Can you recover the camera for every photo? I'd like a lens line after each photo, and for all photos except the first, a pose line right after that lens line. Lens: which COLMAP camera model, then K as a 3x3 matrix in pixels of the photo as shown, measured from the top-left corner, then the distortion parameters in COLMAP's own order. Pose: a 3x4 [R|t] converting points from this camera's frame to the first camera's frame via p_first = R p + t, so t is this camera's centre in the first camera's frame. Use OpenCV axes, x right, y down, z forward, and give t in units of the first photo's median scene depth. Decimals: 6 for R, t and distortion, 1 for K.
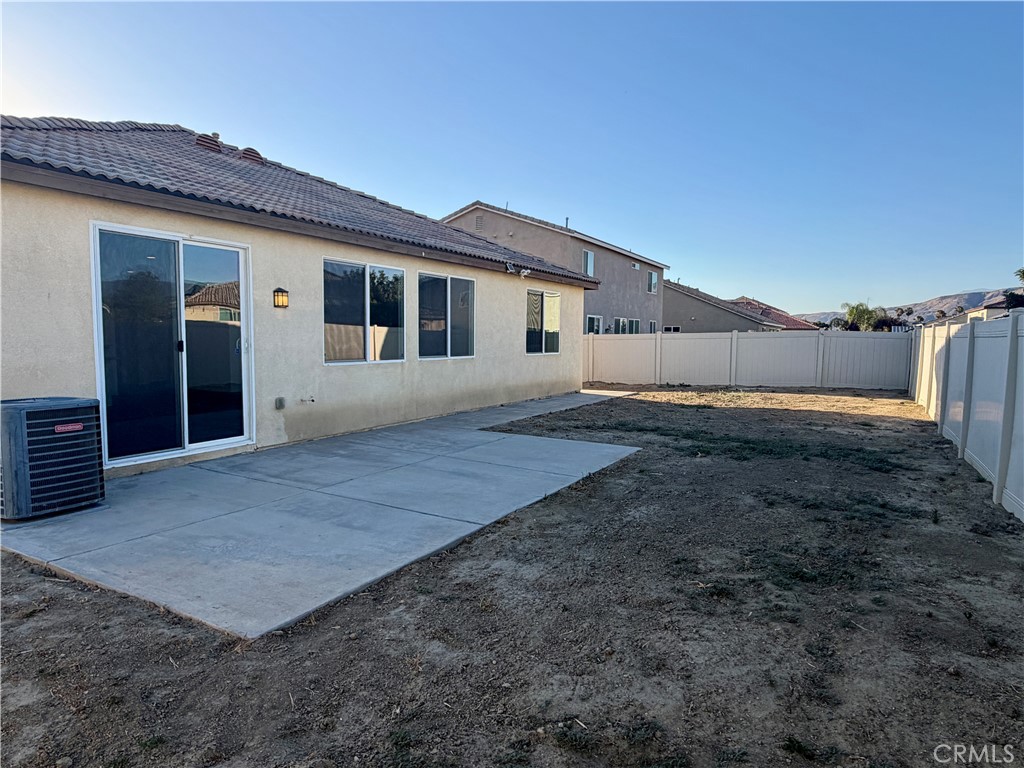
lens RADIAL K [[628.5, 0, 512.0], [0, 628.5, 384.0], [0, 0, 1]] dist [-0.000122, -0.000222]
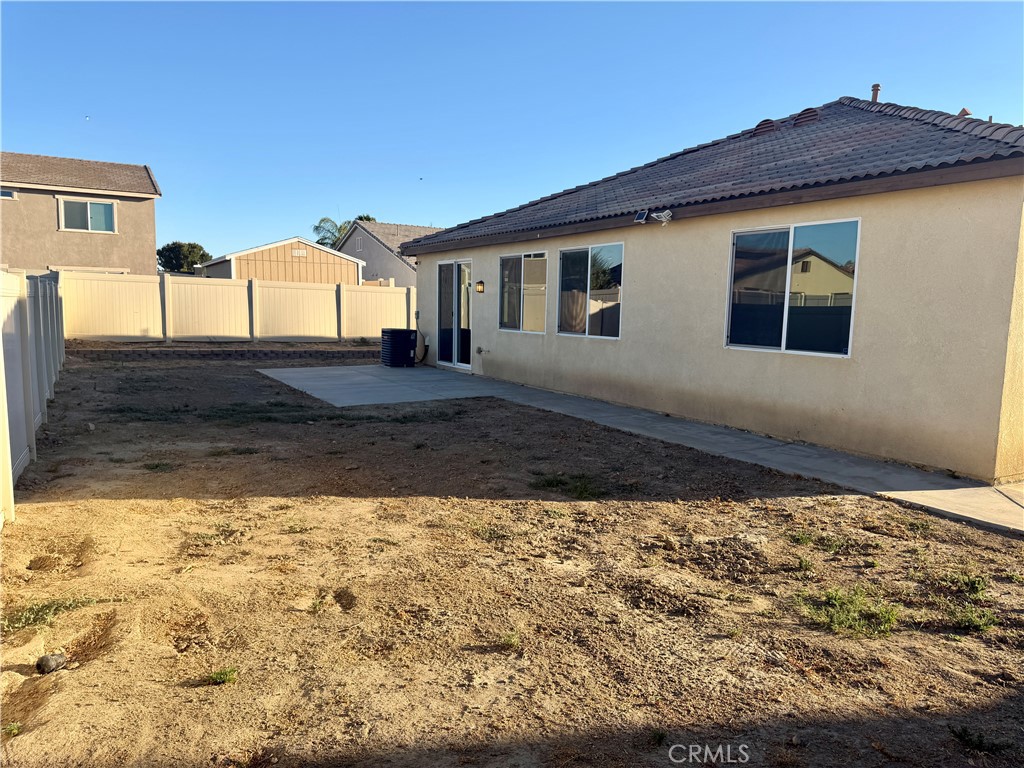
lens RADIAL K [[719.0, 0, 512.0], [0, 719.0, 384.0], [0, 0, 1]] dist [0.000807, -0.001364]
pose [[-0.508877, 0.061951, -0.858607, 0.832308], [-0.101136, 0.986197, 0.131098, -0.095317], [0.854878, 0.153549, -0.495587, 1.388724]]
